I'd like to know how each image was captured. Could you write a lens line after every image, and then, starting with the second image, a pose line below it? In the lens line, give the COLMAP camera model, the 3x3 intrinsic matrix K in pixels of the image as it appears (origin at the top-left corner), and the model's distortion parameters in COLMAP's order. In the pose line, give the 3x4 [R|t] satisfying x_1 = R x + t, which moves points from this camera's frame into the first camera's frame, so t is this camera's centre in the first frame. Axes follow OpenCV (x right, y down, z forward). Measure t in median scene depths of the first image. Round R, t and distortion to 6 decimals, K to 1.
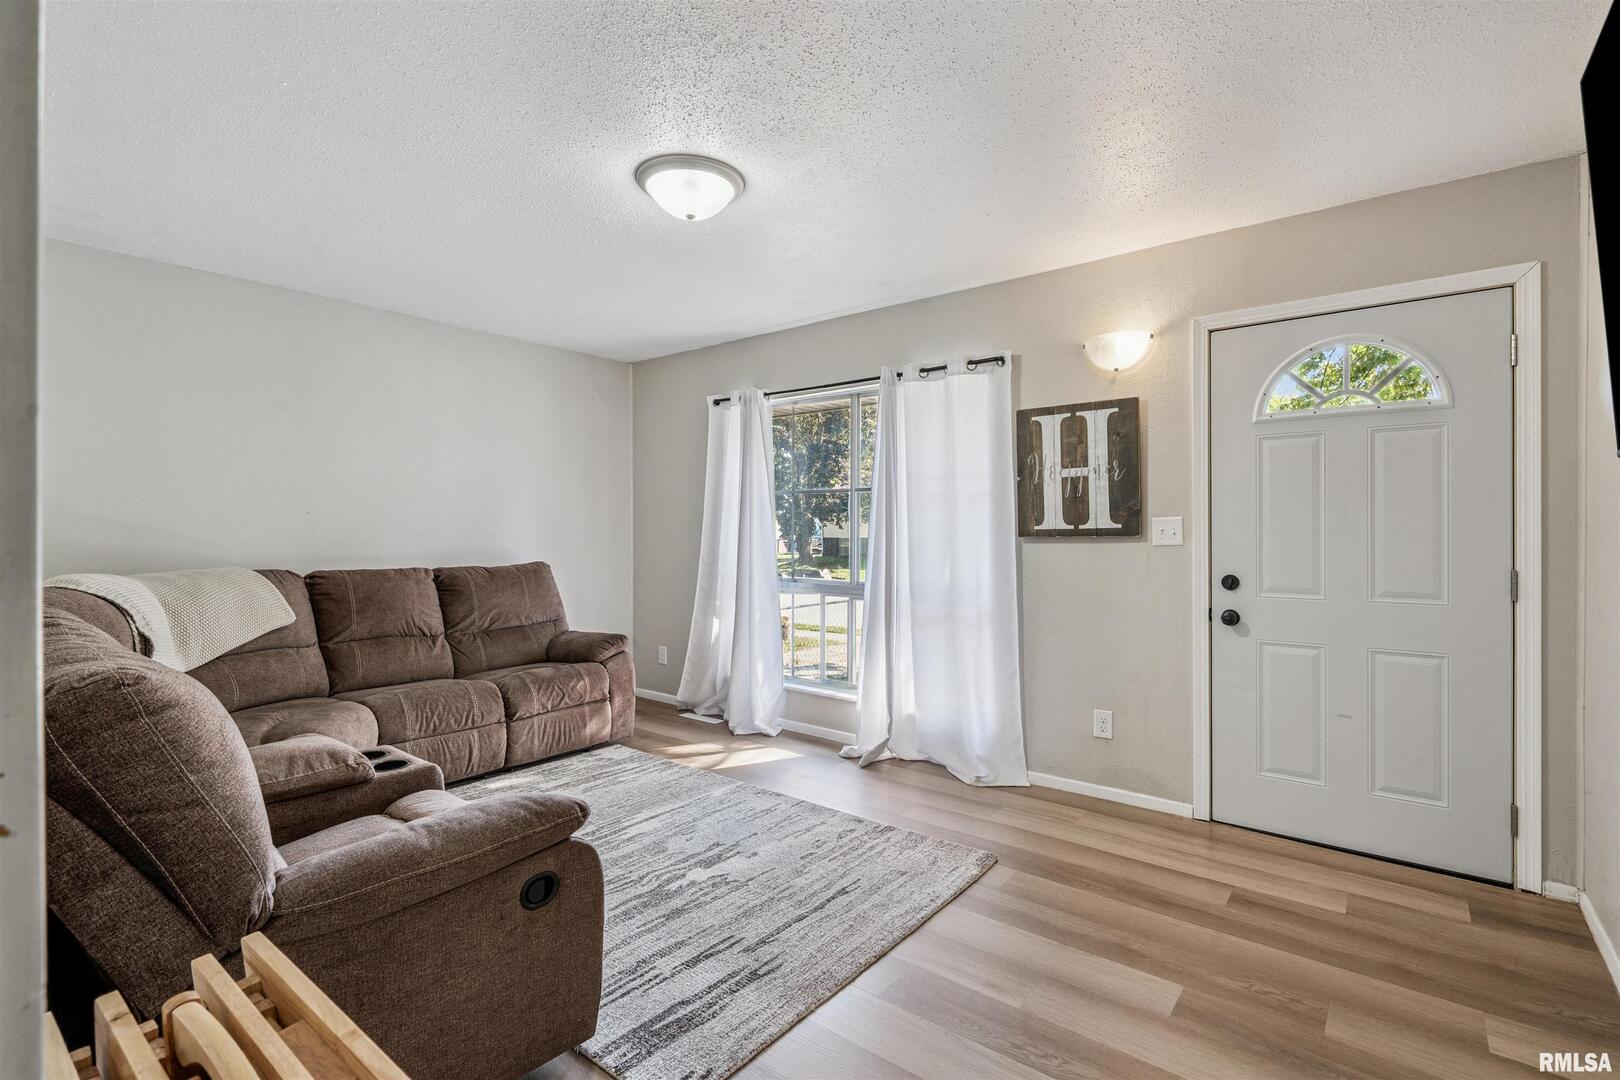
lens RADIAL K [[741.9, 0, 813.7], [0, 741.9, 532.5], [0, 0, 1]] dist [0.006469, 0.000285]
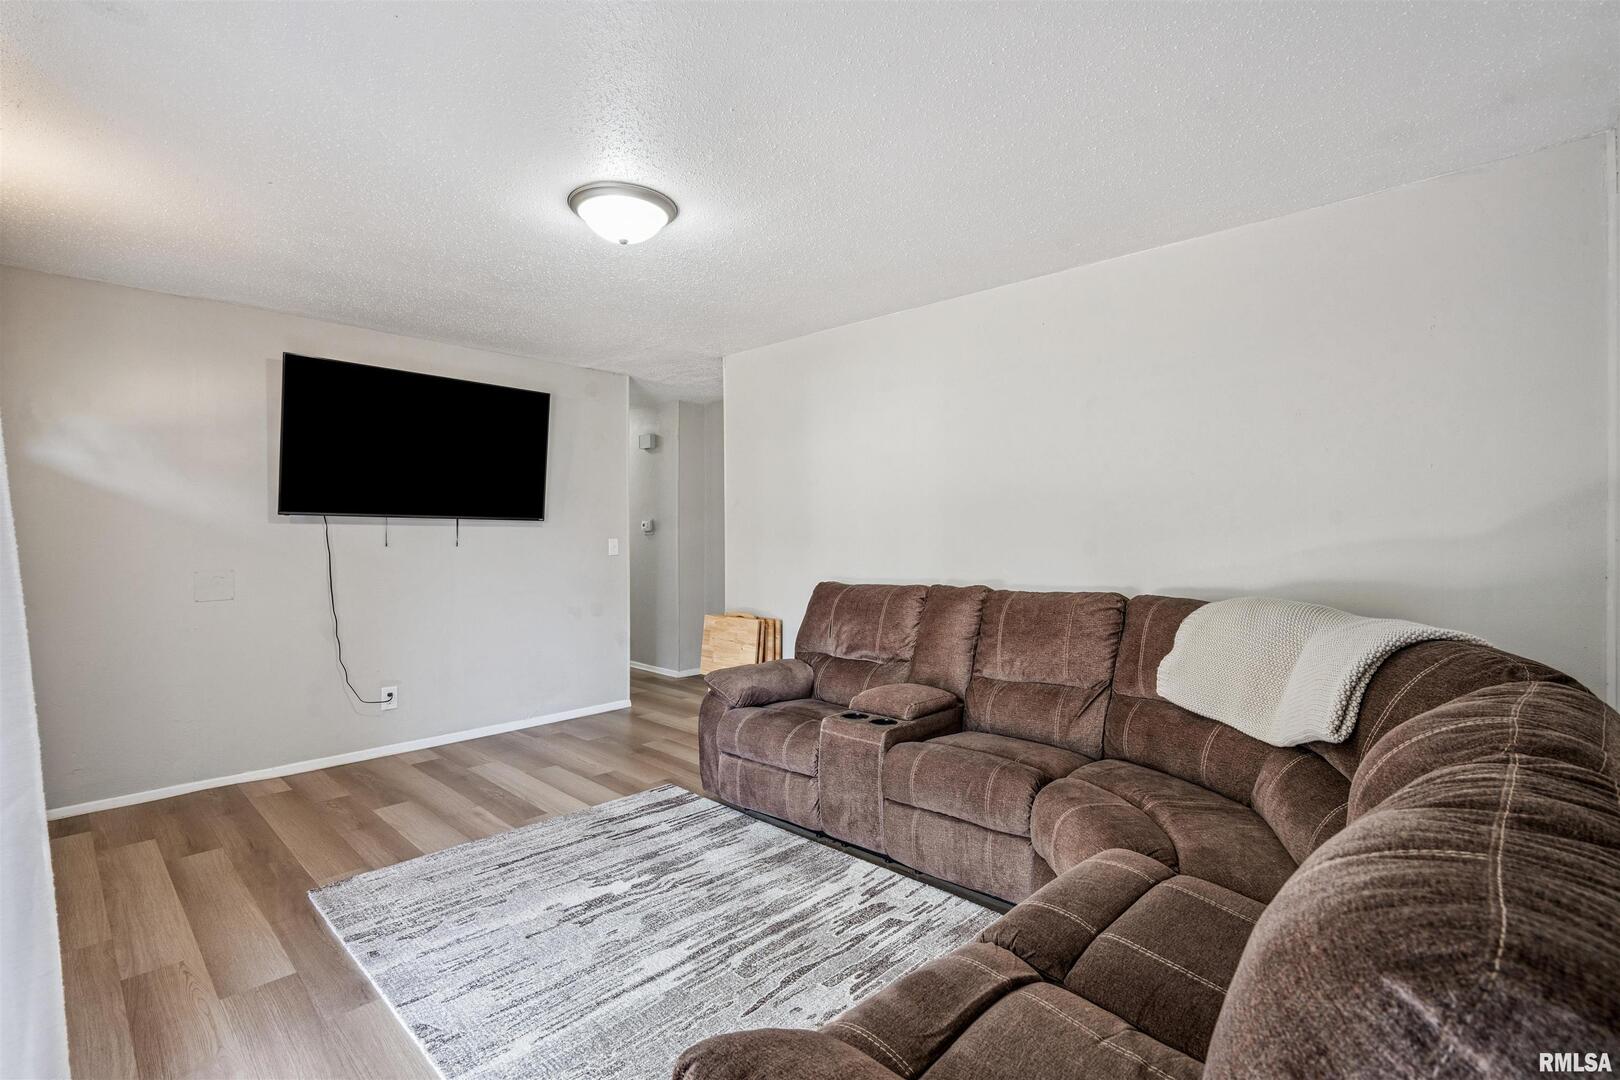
lens RADIAL K [[741.9, 0, 807.1], [0, 741.9, 536.1], [0, 0, 1]] dist [0.006469, 0.000285]
pose [[-0.996041, 0.004247, 0.088797, -0.515253], [0.005152, 0.999937, 0.009956, -0.030729], [-0.088749, 0.010374, -0.996000, 2.028955]]
